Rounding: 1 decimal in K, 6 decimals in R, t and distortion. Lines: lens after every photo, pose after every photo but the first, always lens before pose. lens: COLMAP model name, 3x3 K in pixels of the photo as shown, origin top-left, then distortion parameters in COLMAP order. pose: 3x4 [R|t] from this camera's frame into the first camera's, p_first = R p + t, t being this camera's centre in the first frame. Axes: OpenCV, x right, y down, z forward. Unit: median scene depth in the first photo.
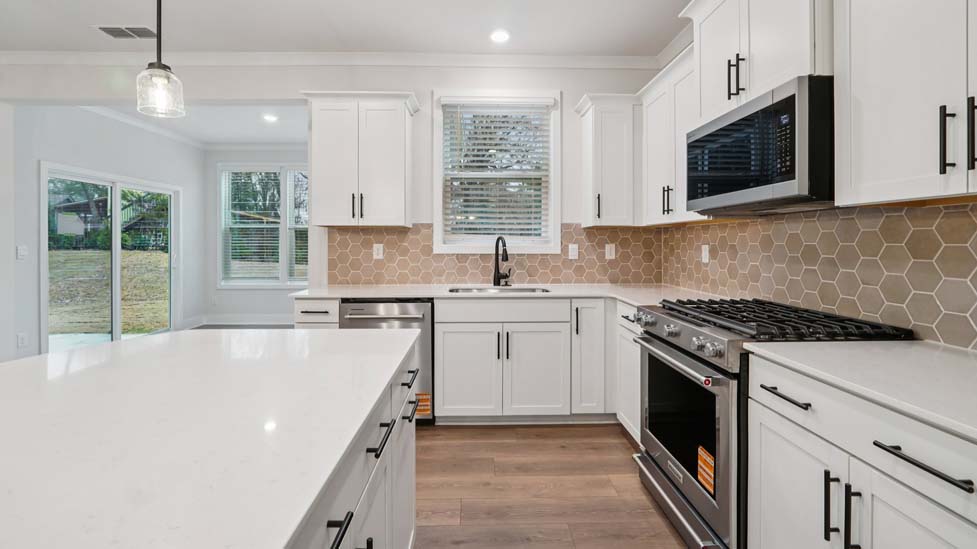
lens RADIAL K [[410.8, 0, 488.7], [0, 410.8, 238.3], [0, 0, 1]] dist [-0.013517, 0.006843]
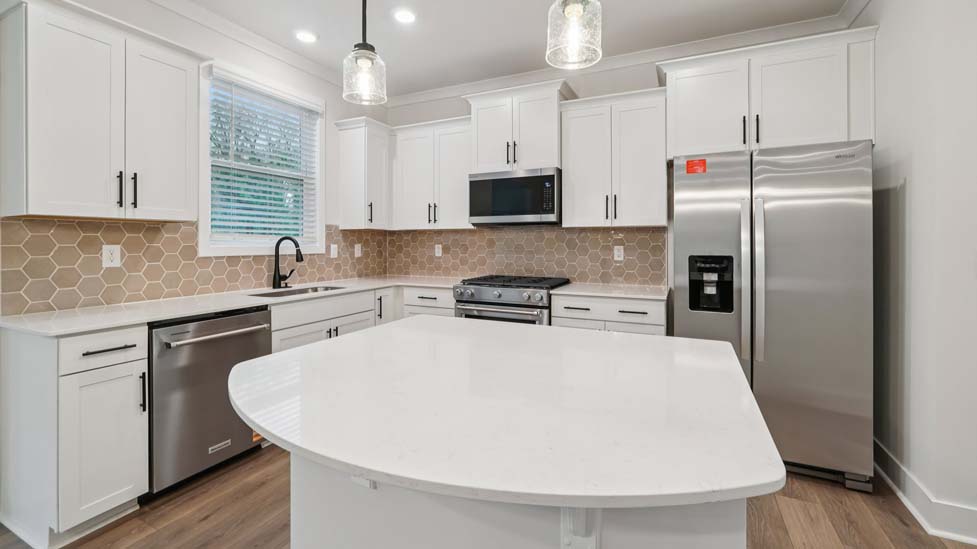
lens RADIAL K [[410.8, 0, 488.7], [0, 410.8, 238.3], [0, 0, 1]] dist [-0.013517, 0.006843]
pose [[0.456703, 0.008849, 0.889575, -0.597229], [-0.009033, 0.999945, -0.005309, 0.000340], [-0.889573, -0.005611, 0.456758, 0.134763]]
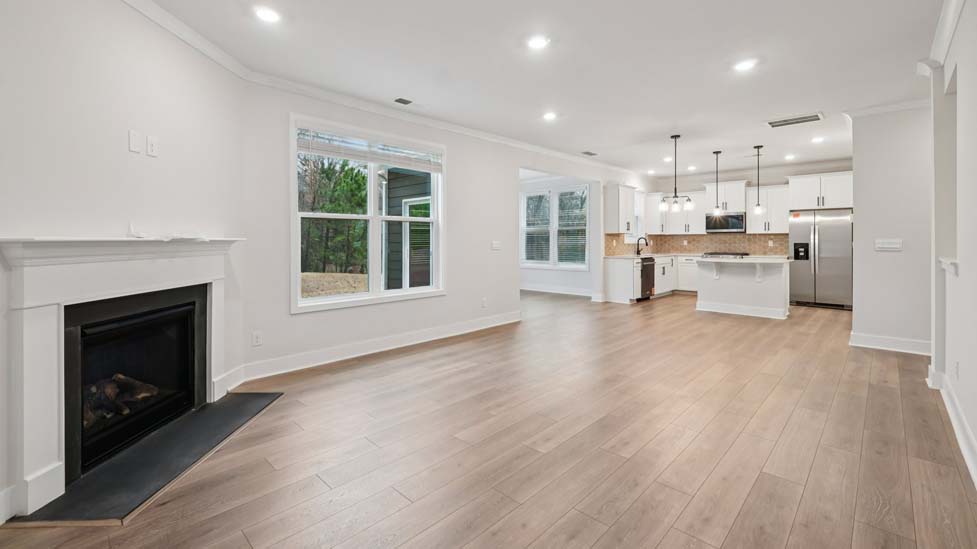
lens RADIAL K [[410.8, 0, 488.7], [0, 410.8, 238.3], [0, 0, 1]] dist [-0.013517, 0.006843]
pose [[0.718205, 0.005389, 0.695811, -2.698828], [-0.007146, 0.999974, -0.000369, 0.010075], [-0.695795, -0.004707, 0.718225, -0.318035]]
